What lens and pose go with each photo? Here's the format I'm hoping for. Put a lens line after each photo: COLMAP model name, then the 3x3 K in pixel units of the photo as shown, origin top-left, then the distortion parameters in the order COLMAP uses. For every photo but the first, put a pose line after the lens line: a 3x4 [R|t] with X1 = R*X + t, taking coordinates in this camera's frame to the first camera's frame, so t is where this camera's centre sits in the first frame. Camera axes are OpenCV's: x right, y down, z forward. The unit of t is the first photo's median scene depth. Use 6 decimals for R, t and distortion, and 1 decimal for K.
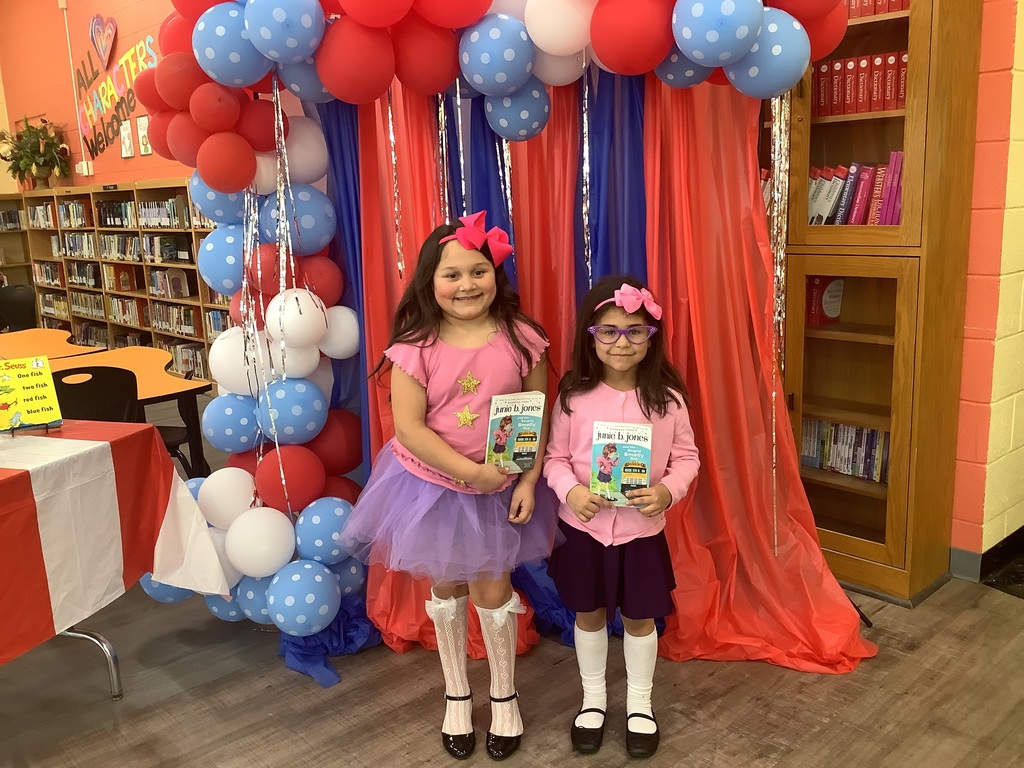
lens RADIAL K [[921.0, 0, 512.0], [0, 921.0, 384.0], [0, 0, 1]] dist [0.141037, -0.306943]
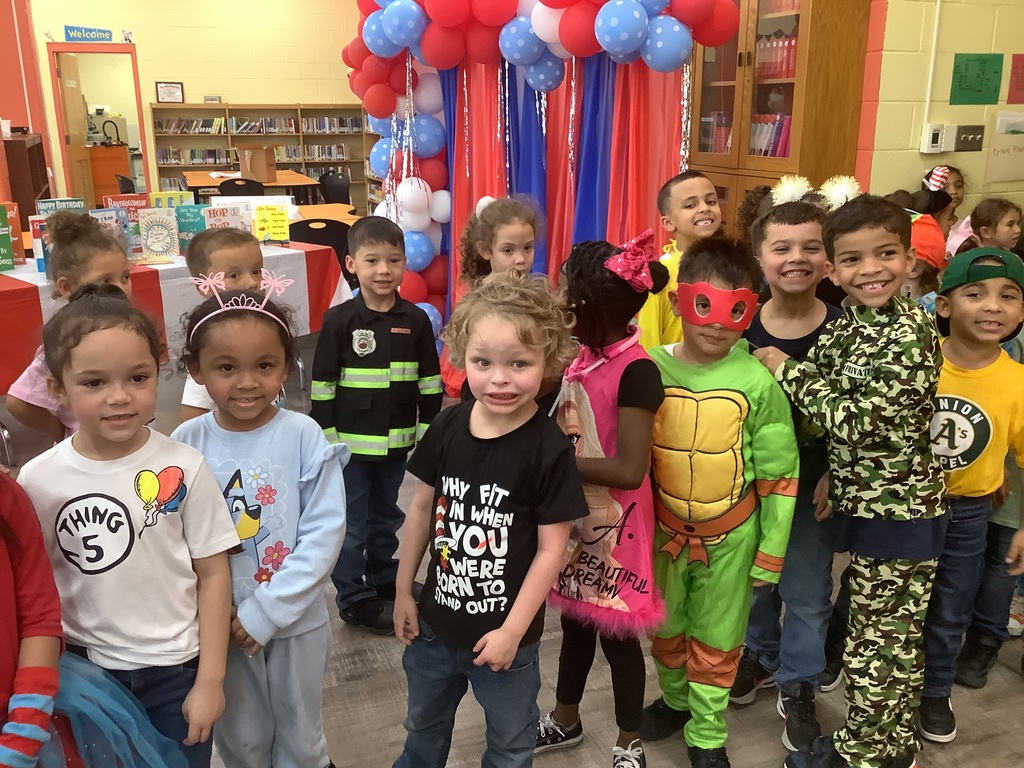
lens RADIAL K [[921.0, 0, 512.0], [0, 921.0, 384.0], [0, 0, 1]] dist [0.141037, -0.306943]
pose [[0.928404, 0.137860, -0.345051, 0.592821], [-0.107565, 0.988579, 0.105555, 0.076812], [0.355662, -0.060883, 0.932630, -0.572400]]
